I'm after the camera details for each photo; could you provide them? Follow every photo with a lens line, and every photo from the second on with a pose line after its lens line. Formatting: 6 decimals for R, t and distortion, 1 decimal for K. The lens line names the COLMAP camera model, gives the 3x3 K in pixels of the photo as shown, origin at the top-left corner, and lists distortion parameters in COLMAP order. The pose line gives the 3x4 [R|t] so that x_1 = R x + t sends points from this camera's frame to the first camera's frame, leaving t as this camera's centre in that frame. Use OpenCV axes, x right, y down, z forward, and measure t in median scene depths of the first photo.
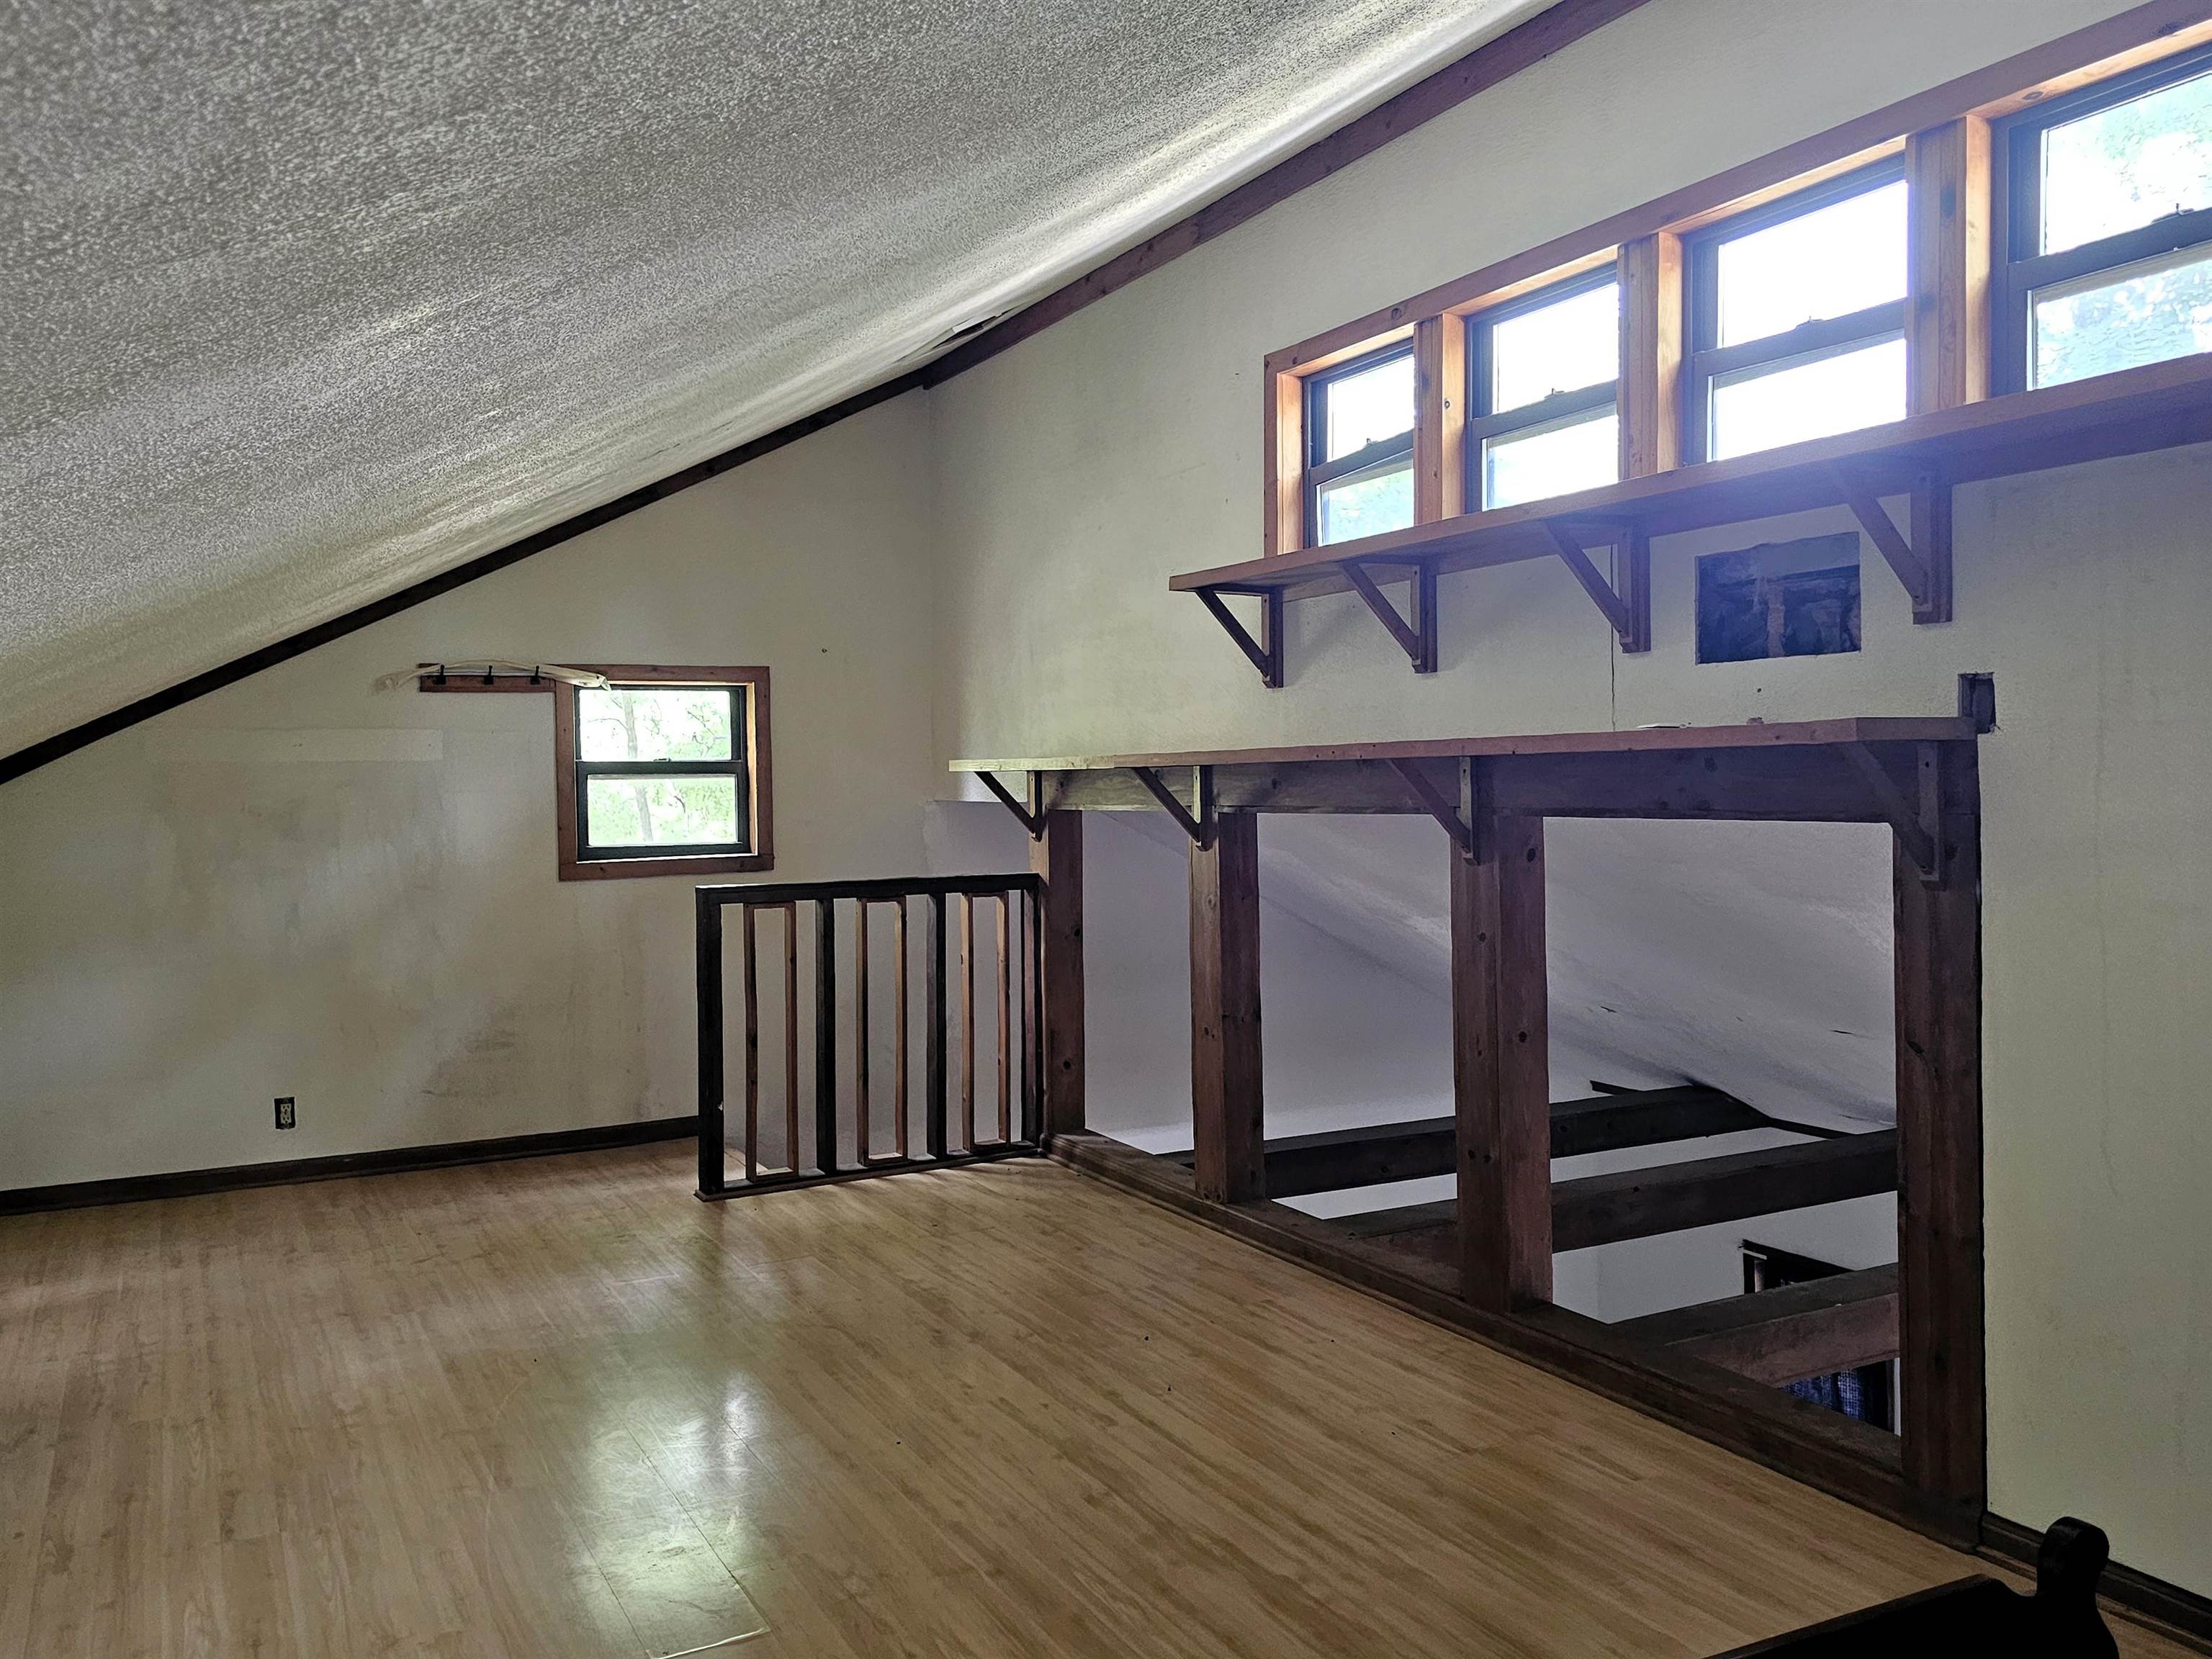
lens RADIAL K [[1777.6, 0, 1106.3], [0, 1777.6, 800.1], [0, 0, 1]] dist [0.029330, -0.004264]
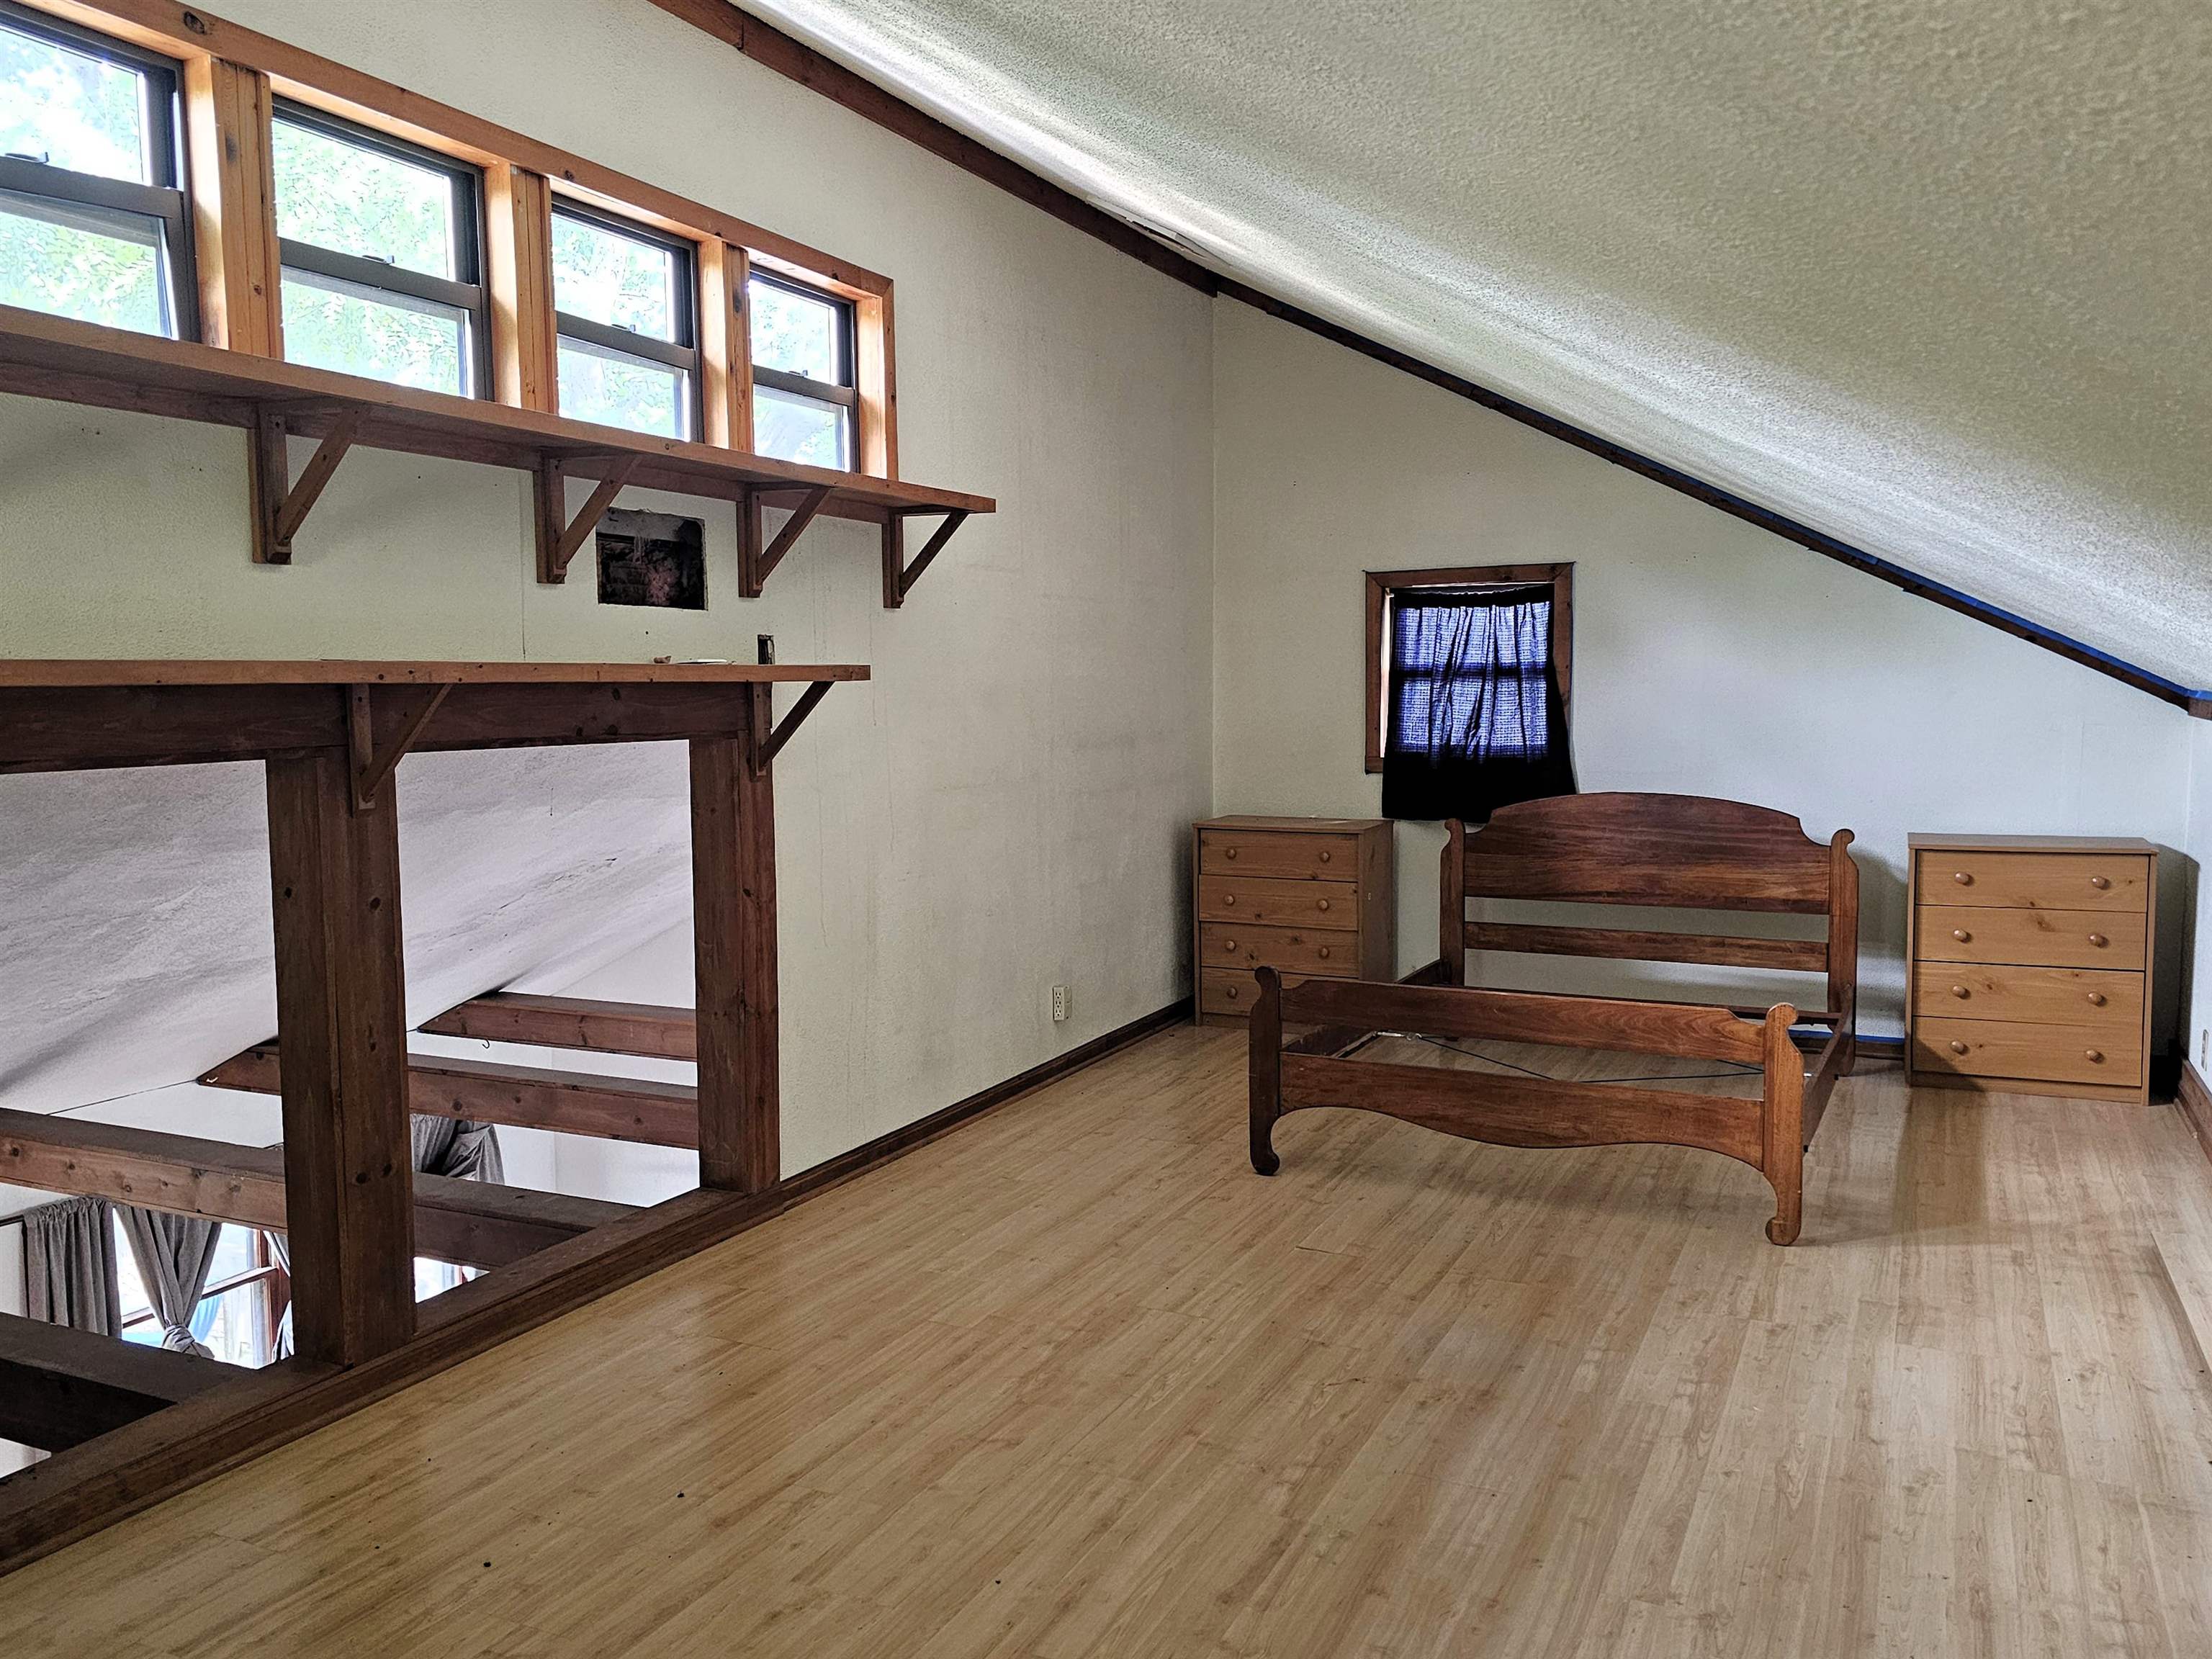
lens RADIAL K [[1753.9, 0, 1106.0], [0, 1753.9, 829.5], [0, 0, 1]] dist [0.003997, 0.003679]
pose [[-0.605865, -0.046407, 0.794213, -0.748441], [0.026487, 0.996567, 0.078436, -0.013541], [-0.795127, 0.068558, -0.602556, 1.448464]]
